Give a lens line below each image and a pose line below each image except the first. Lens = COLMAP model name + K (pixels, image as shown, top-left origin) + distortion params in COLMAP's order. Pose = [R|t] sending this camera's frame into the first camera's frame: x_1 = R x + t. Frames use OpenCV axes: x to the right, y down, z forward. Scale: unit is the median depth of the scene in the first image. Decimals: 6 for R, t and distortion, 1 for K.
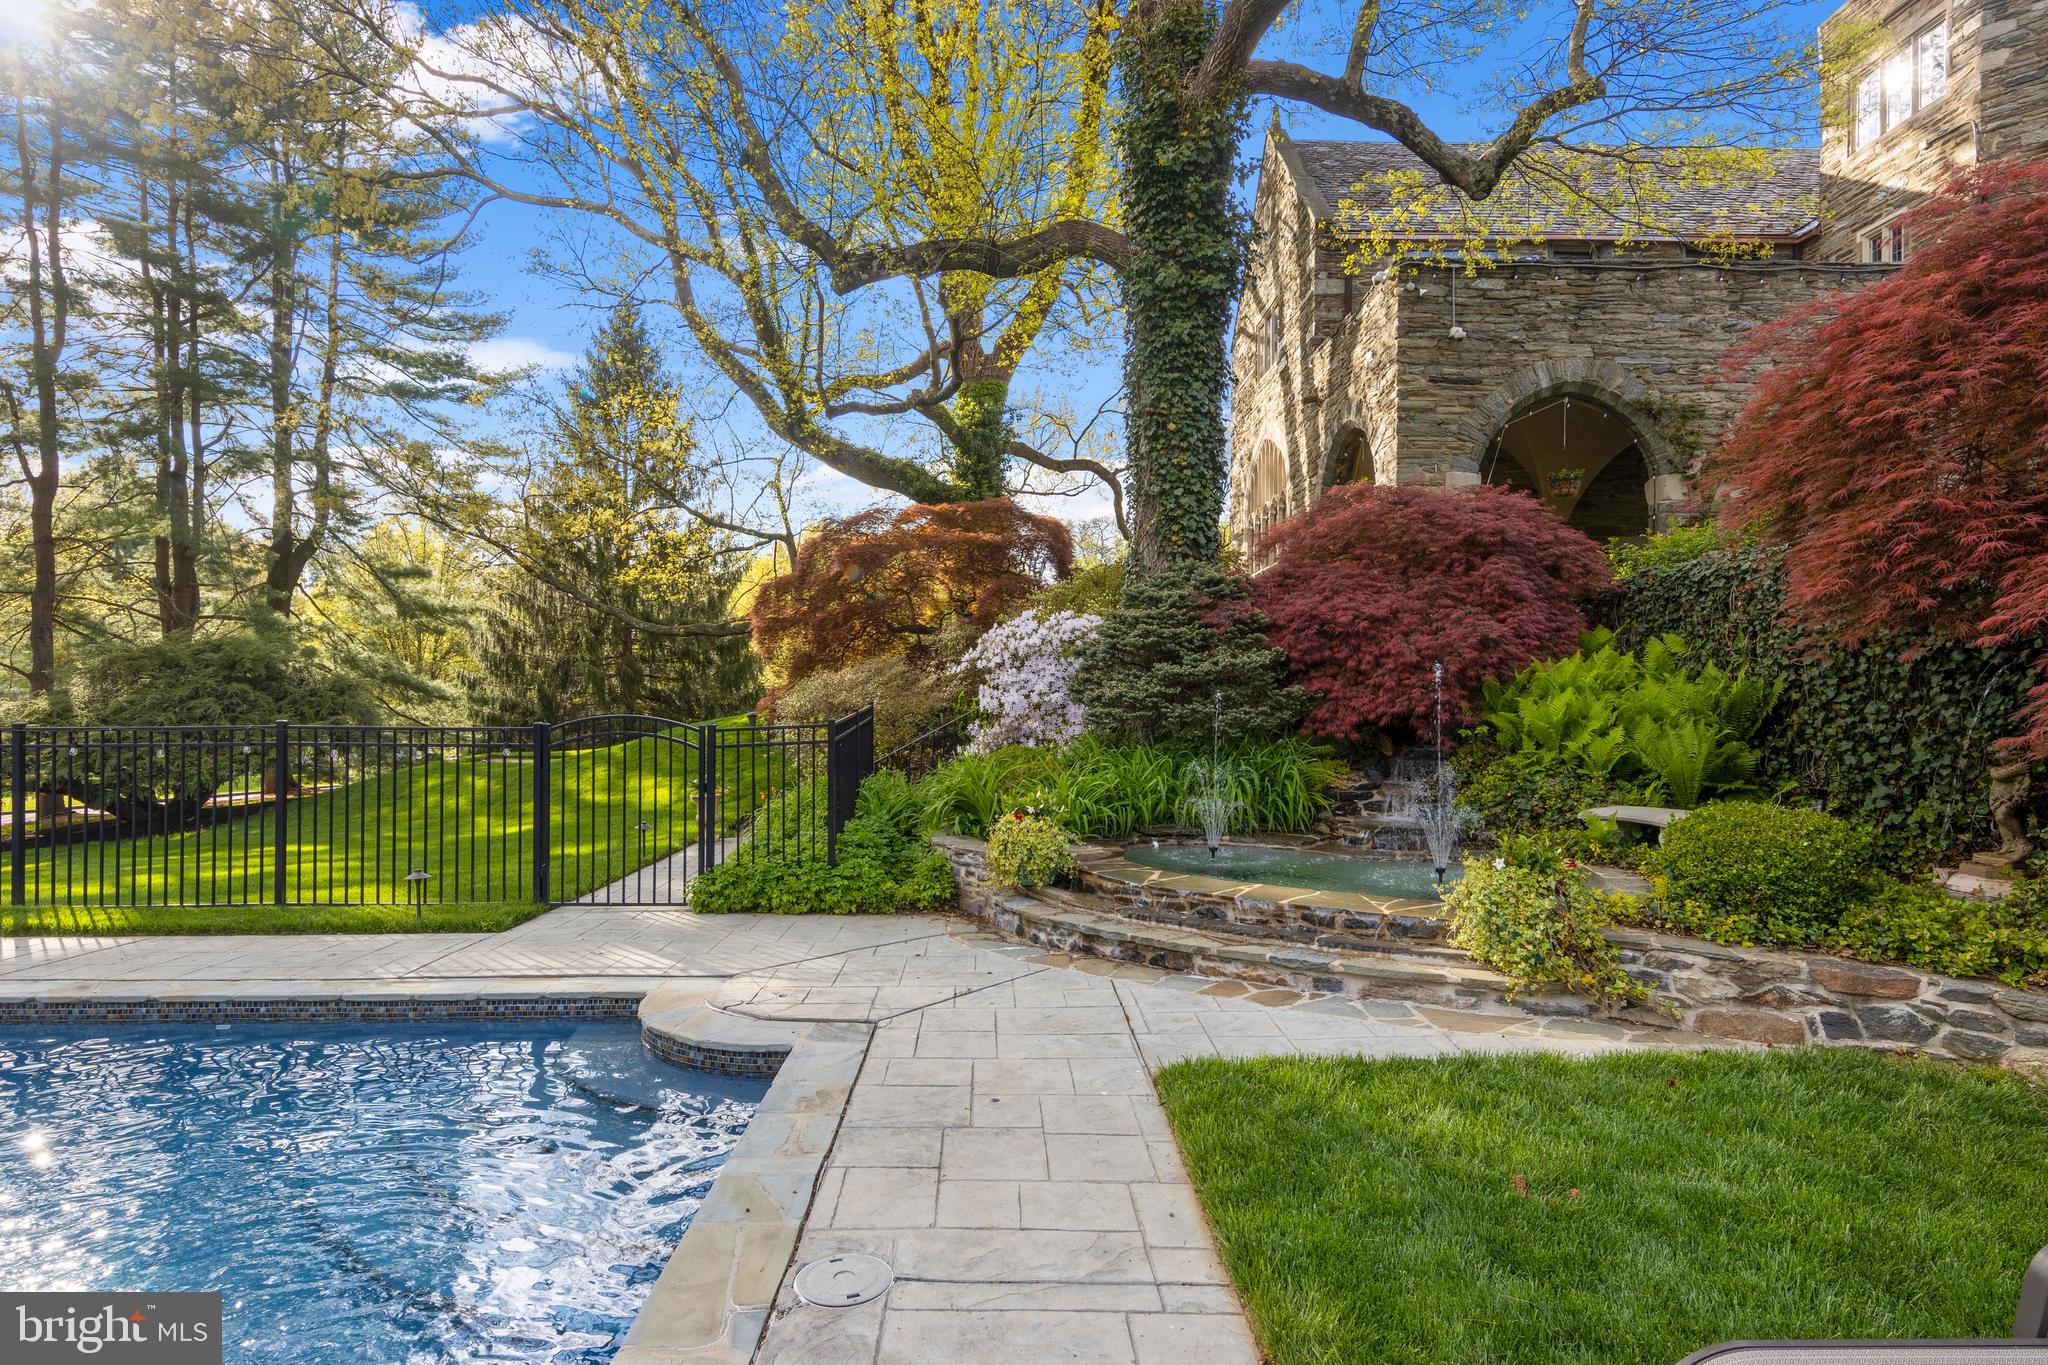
lens RADIAL K [[1056.3, 0, 1028.2], [0, 1056.3, 698.9], [0, 0, 1]] dist [0.011534, -0.001090]
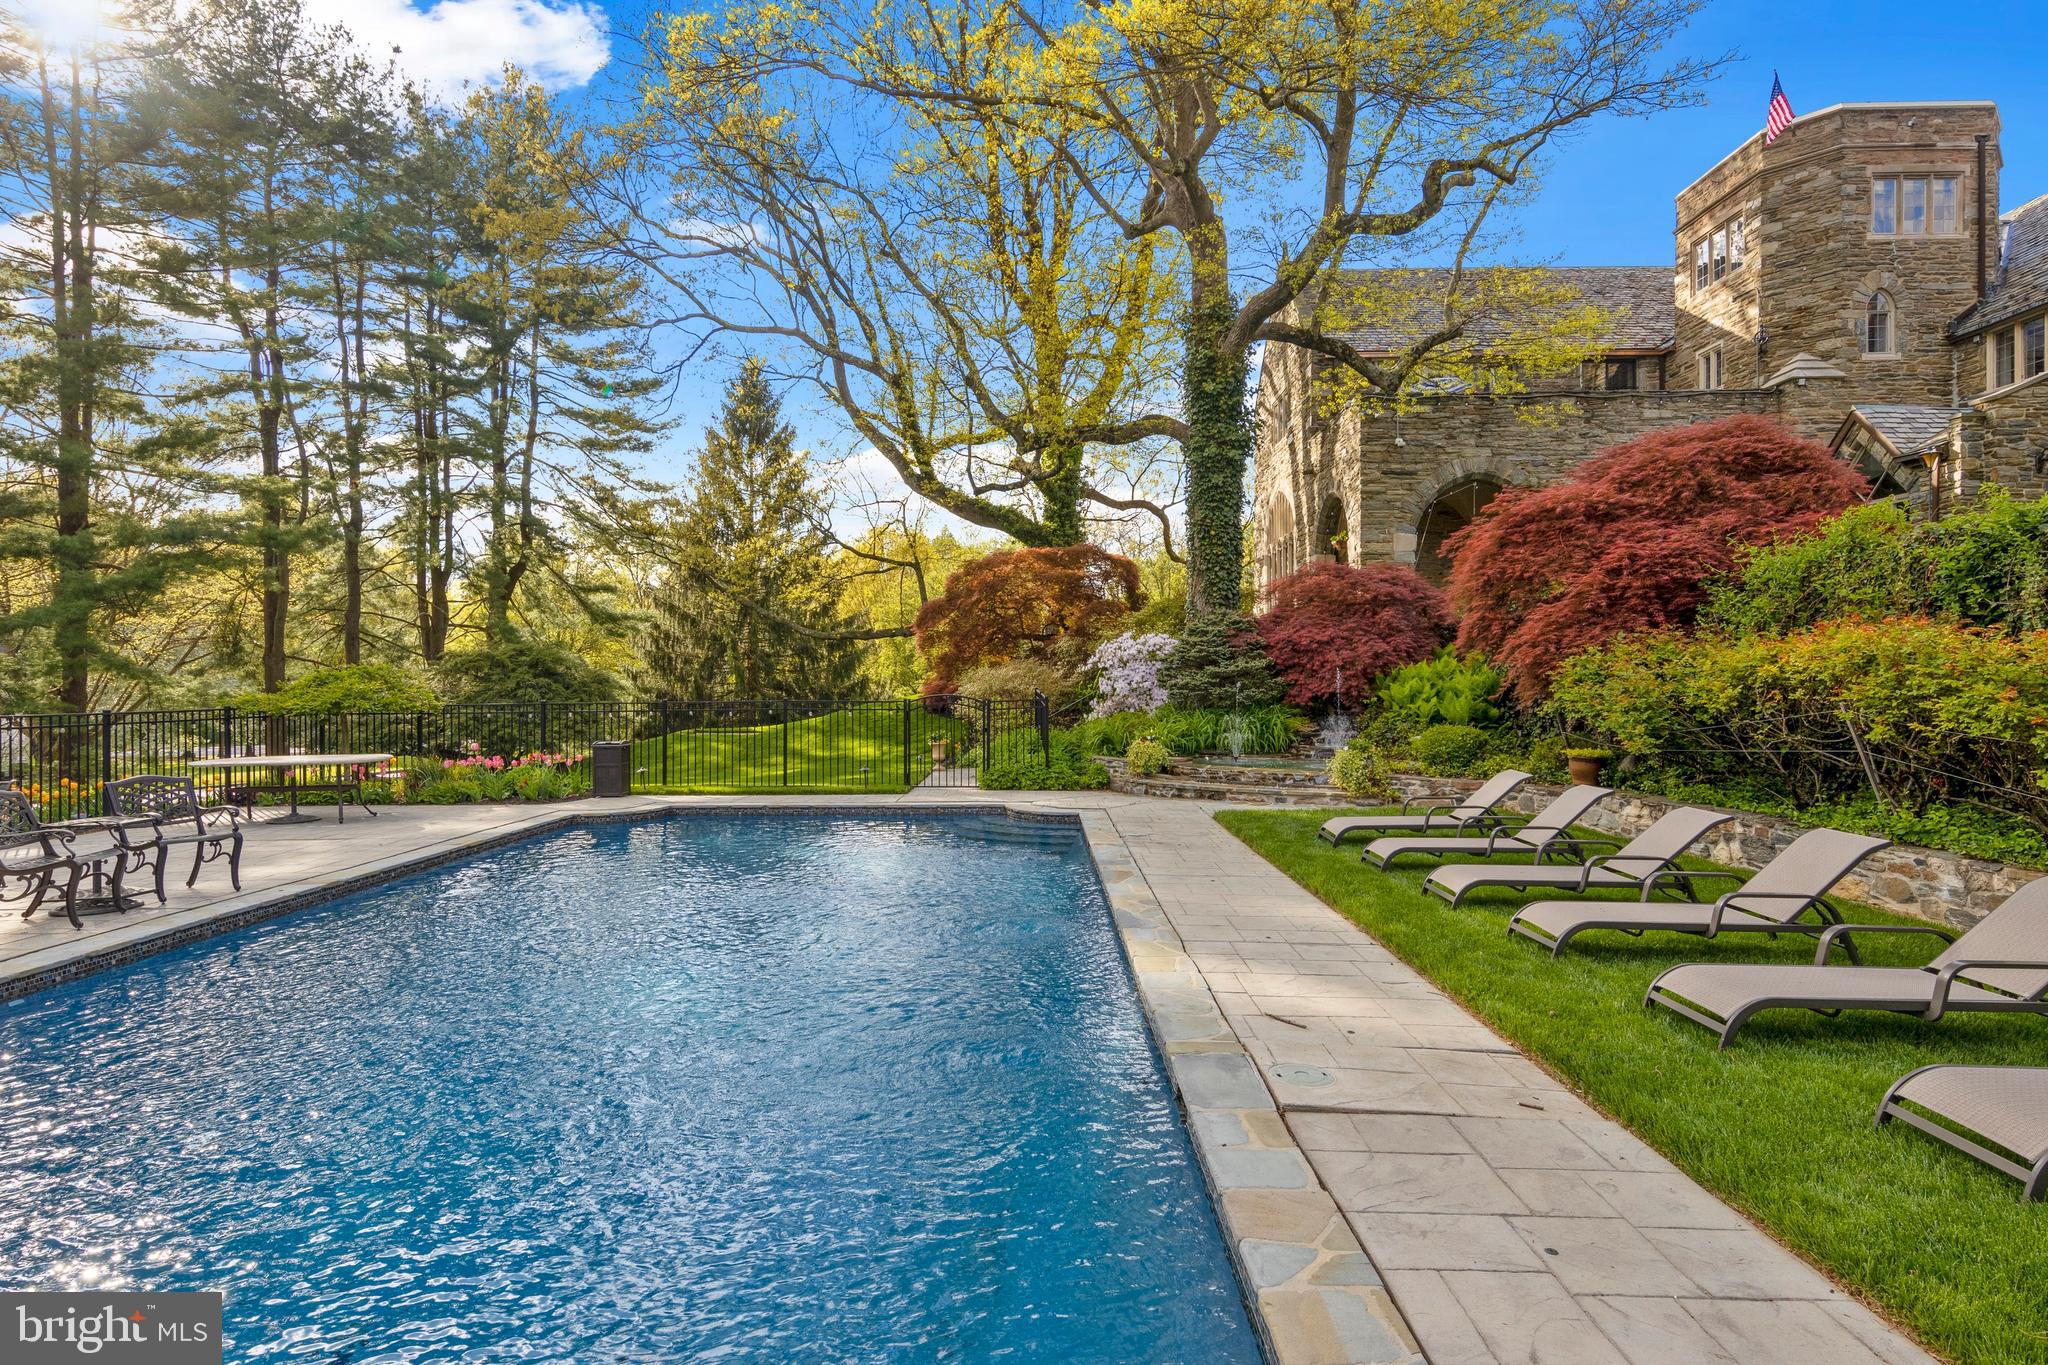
lens RADIAL K [[1056.3, 0, 1018.8], [0, 1056.3, 685.0], [0, 0, 1]] dist [0.011534, -0.001090]
pose [[0.999205, -0.006473, -0.039344, -0.080553], [0.006440, 0.999979, -0.000970, -0.000220], [0.039350, 0.000716, 0.999225, -0.522965]]
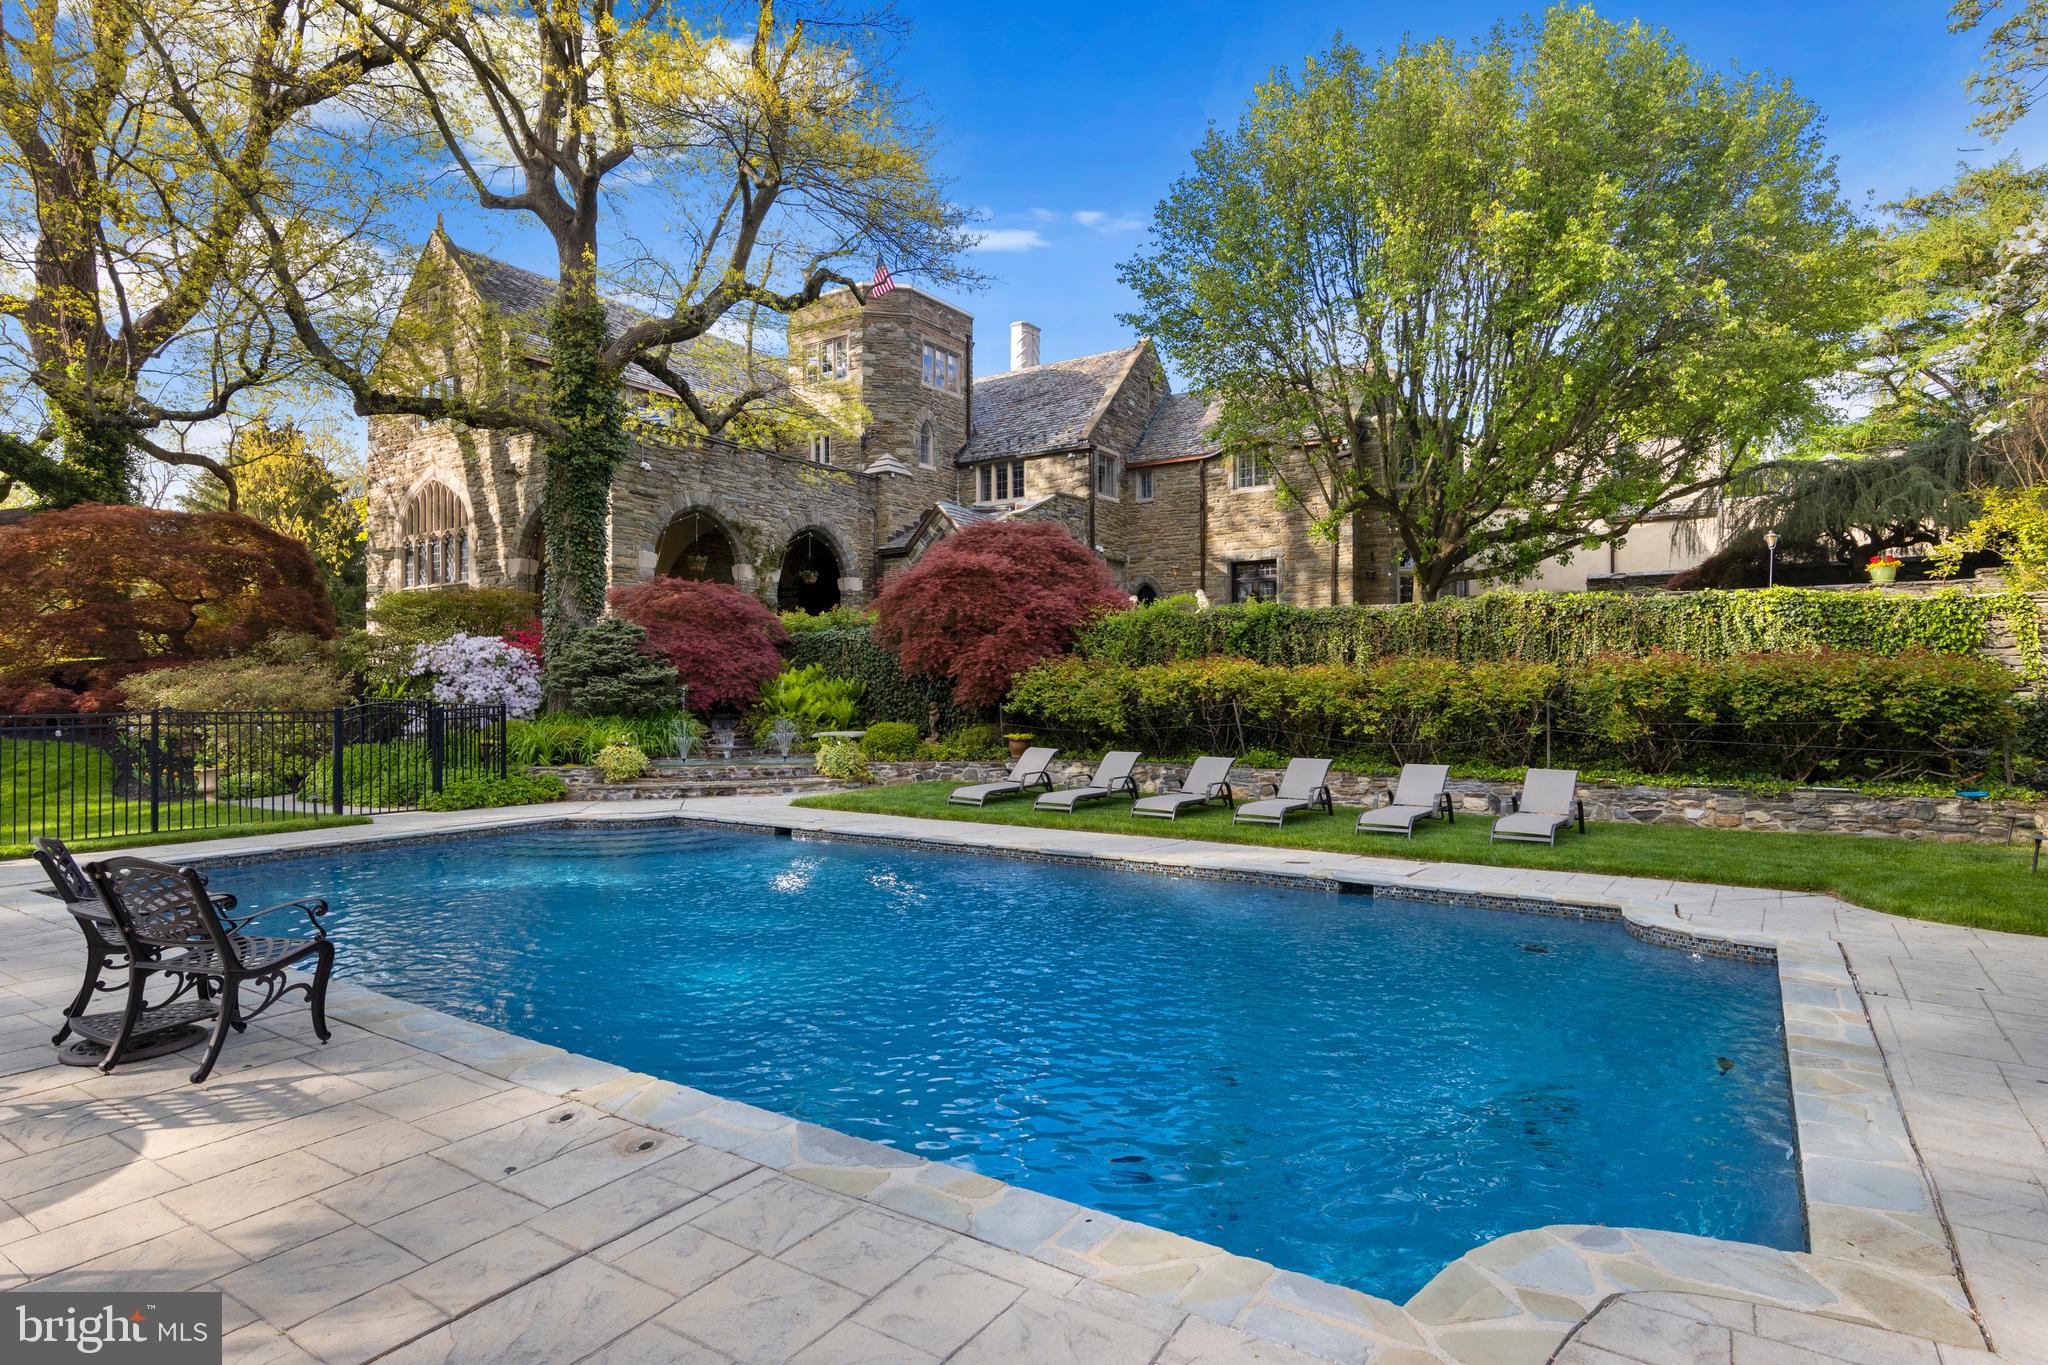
lens RADIAL K [[1098.5, 0, 1030.2], [0, 1098.5, 683.1], [0, 0, 1]] dist [0.013052, 0.000295]
pose [[0.574168, 0.001394, 0.818736, -0.625783], [0.005123, 0.999973, -0.005294, -0.000639], [-0.818721, 0.007234, 0.574146, -0.441087]]
